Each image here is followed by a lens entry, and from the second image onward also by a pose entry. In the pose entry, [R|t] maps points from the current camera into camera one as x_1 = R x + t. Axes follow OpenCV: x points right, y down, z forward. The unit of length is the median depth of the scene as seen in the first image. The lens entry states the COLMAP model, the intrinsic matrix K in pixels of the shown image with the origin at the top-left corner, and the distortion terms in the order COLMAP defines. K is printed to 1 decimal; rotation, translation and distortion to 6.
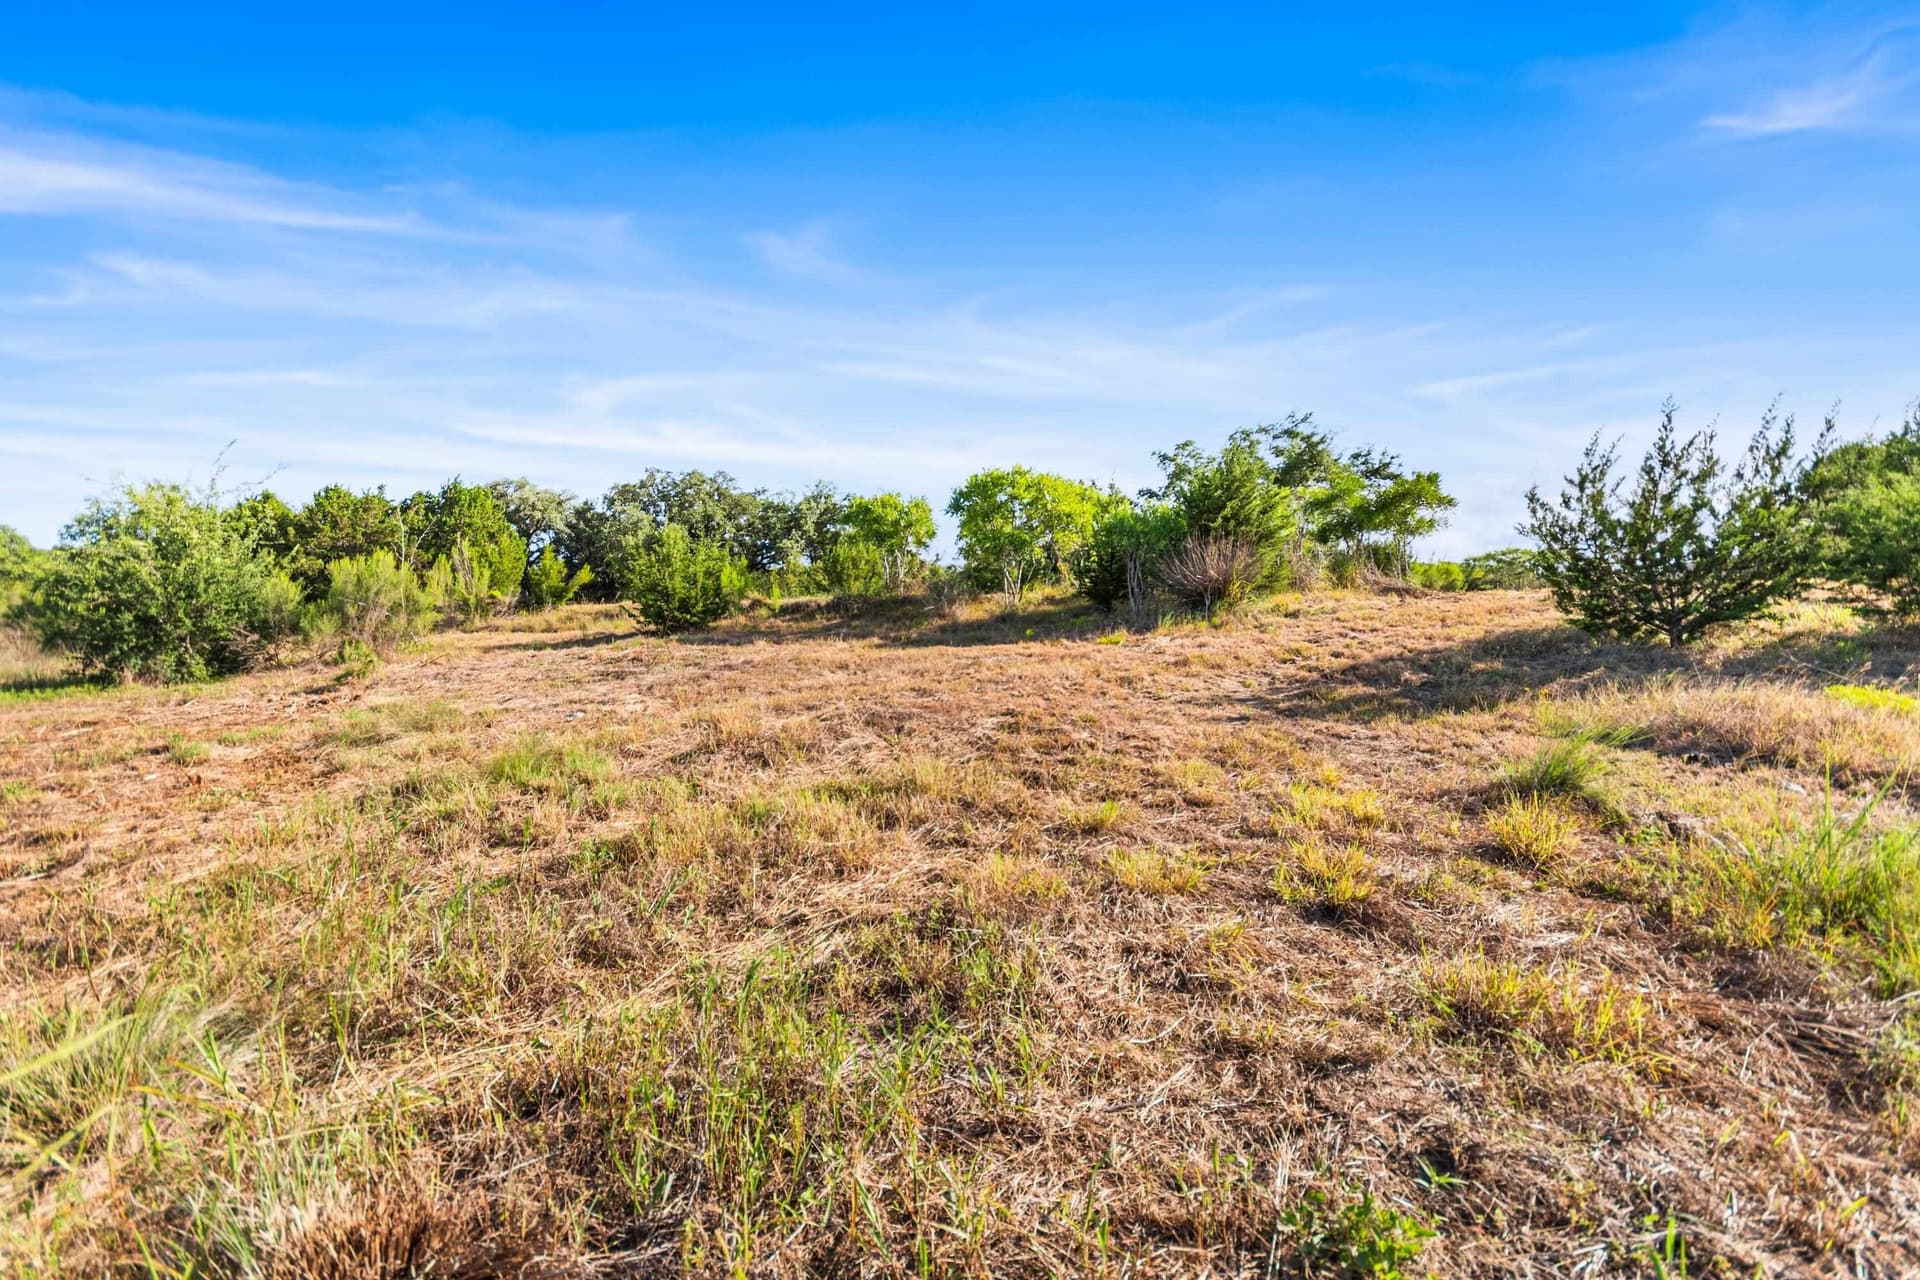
lens RADIAL K [[864.4, 0, 956.2], [0, 864.4, 649.0], [0, 0, 1]] dist [0.018758, -0.000575]
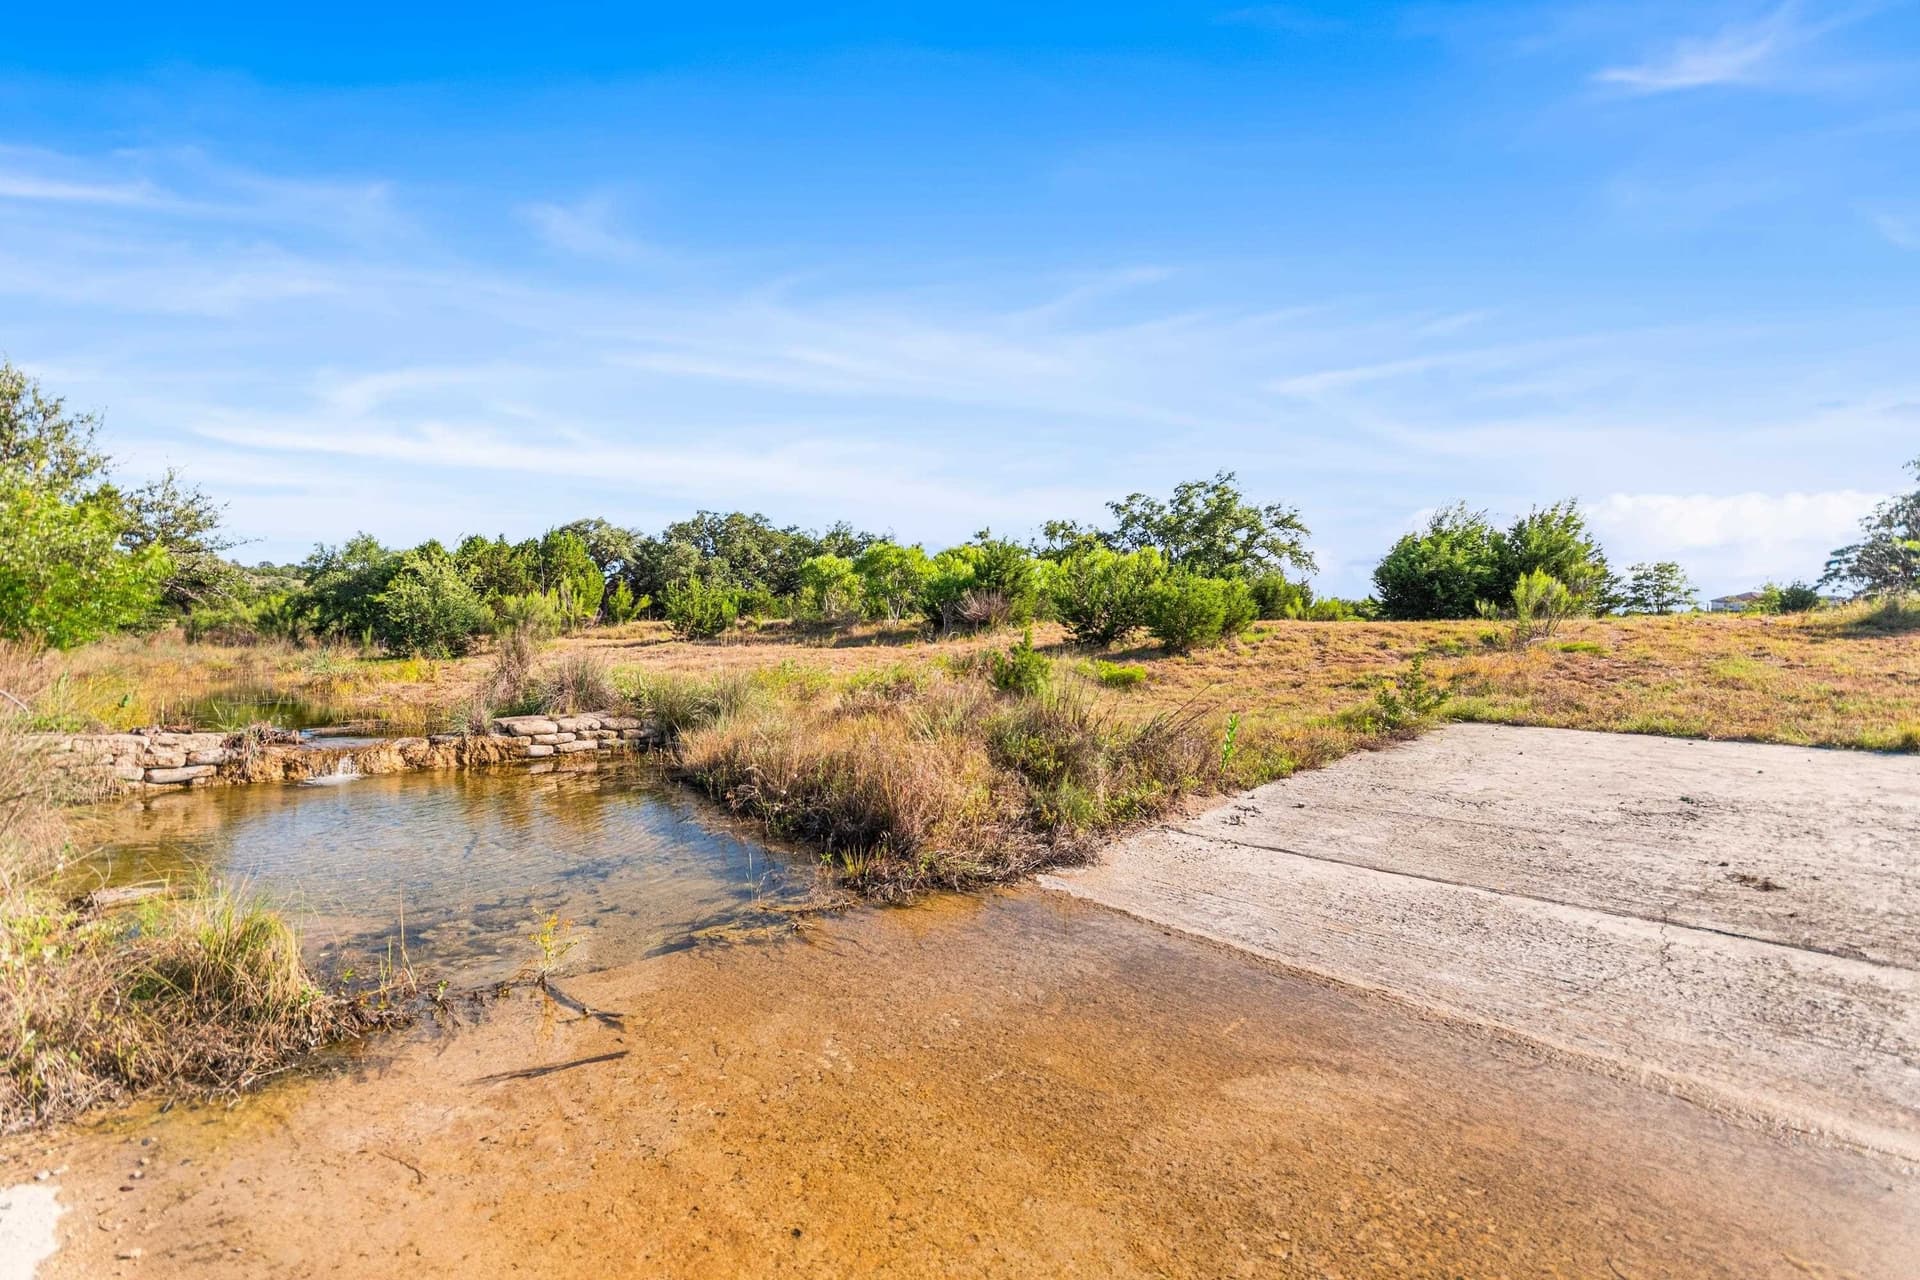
lens RADIAL K [[868.4, 0, 956.1], [0, 868.4, 637.8], [0, 0, 1]] dist [0.012358, -0.000689]
pose [[0.997851, 0.017294, -0.063195, 0.530719], [-0.019593, 0.999162, -0.035942, 0.051640], [0.062520, 0.037103, 0.997354, -1.197599]]
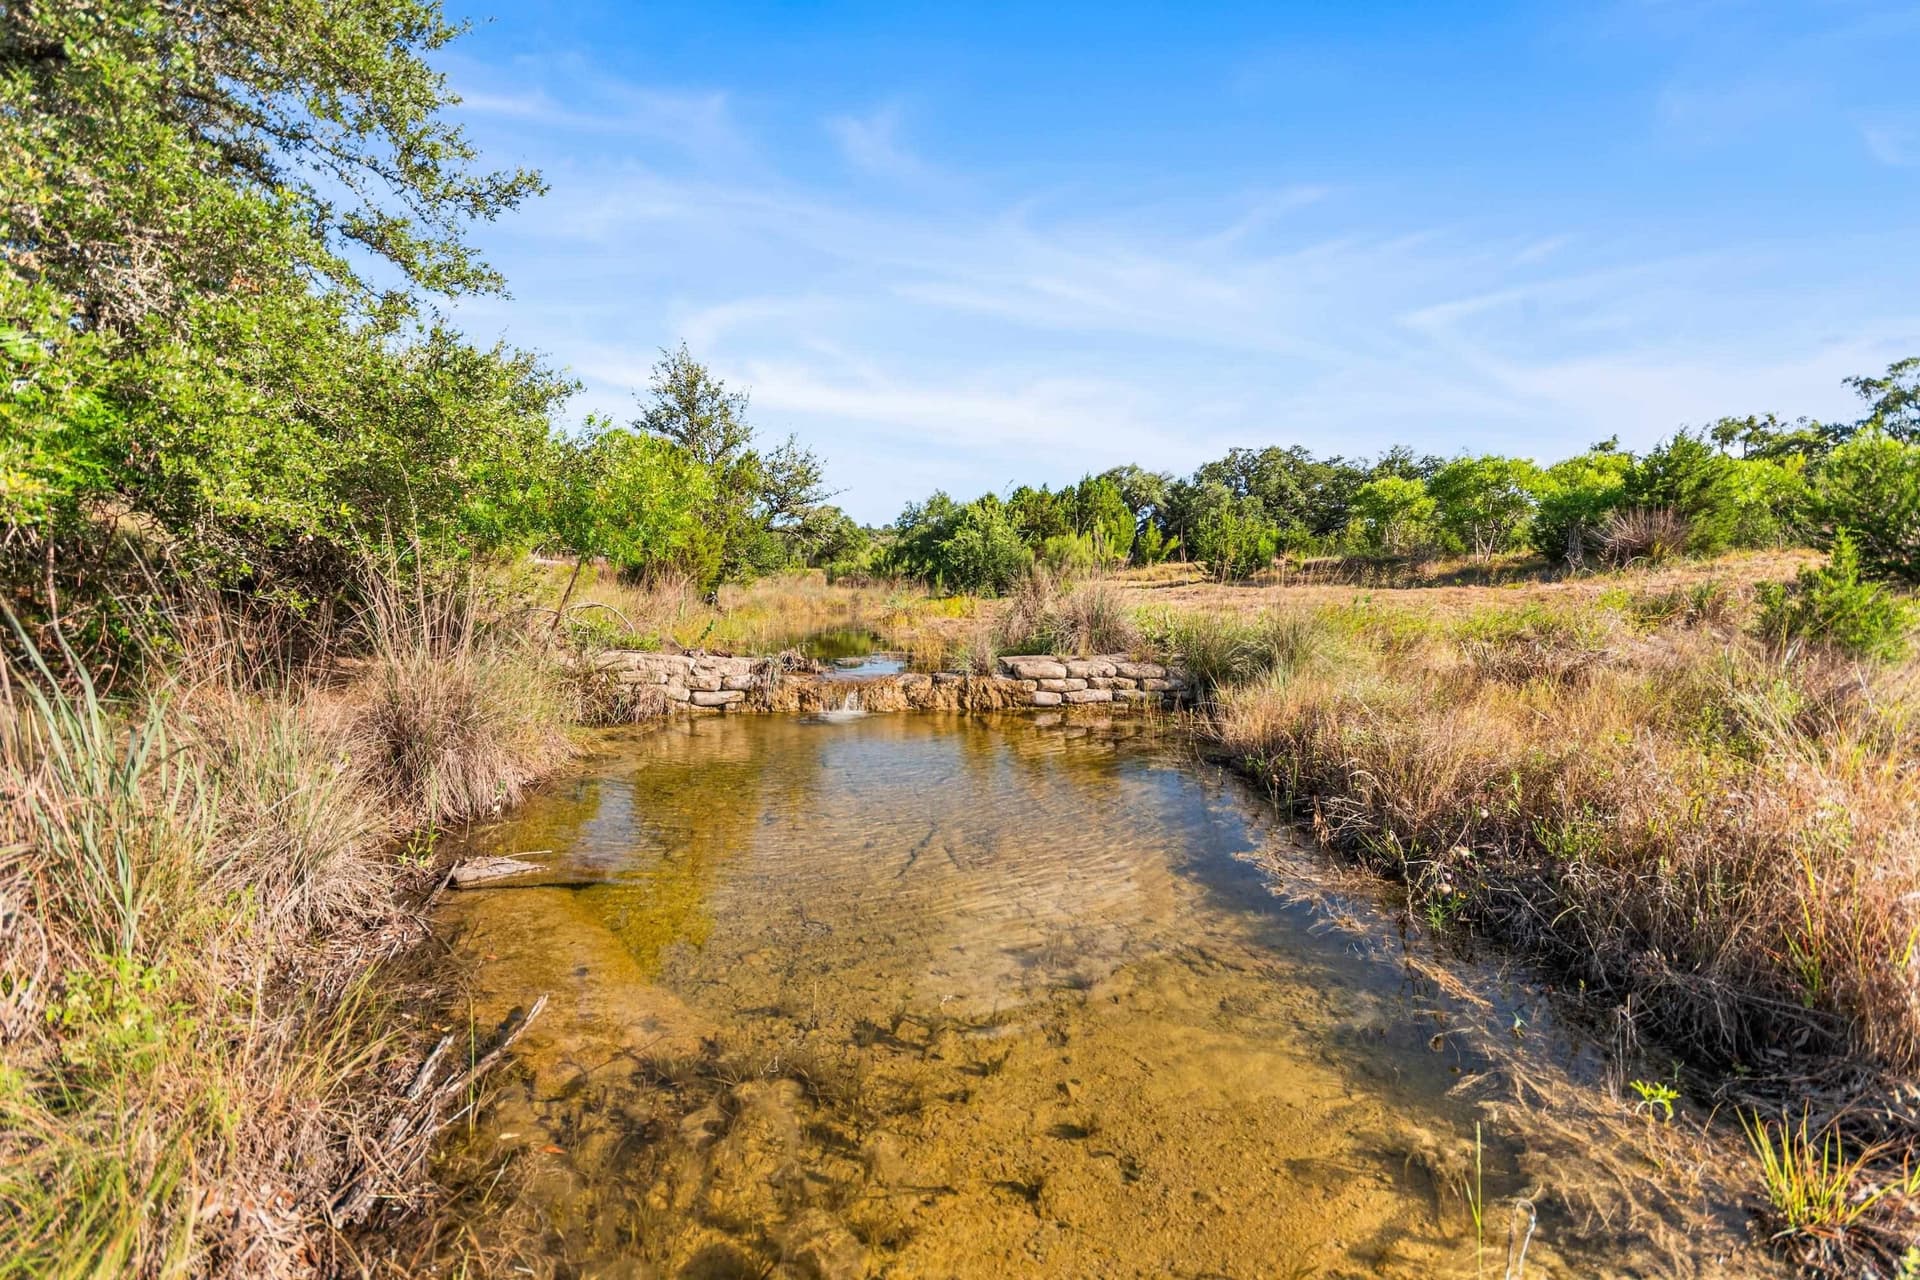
lens RADIAL K [[868.4, 0, 956.1], [0, 868.4, 637.8], [0, 0, 1]] dist [0.012358, -0.000689]
pose [[0.794634, 0.054553, -0.604633, 0.427095], [-0.036609, 0.998448, 0.041973, 0.064968], [0.605984, -0.011219, 0.795398, -0.951446]]
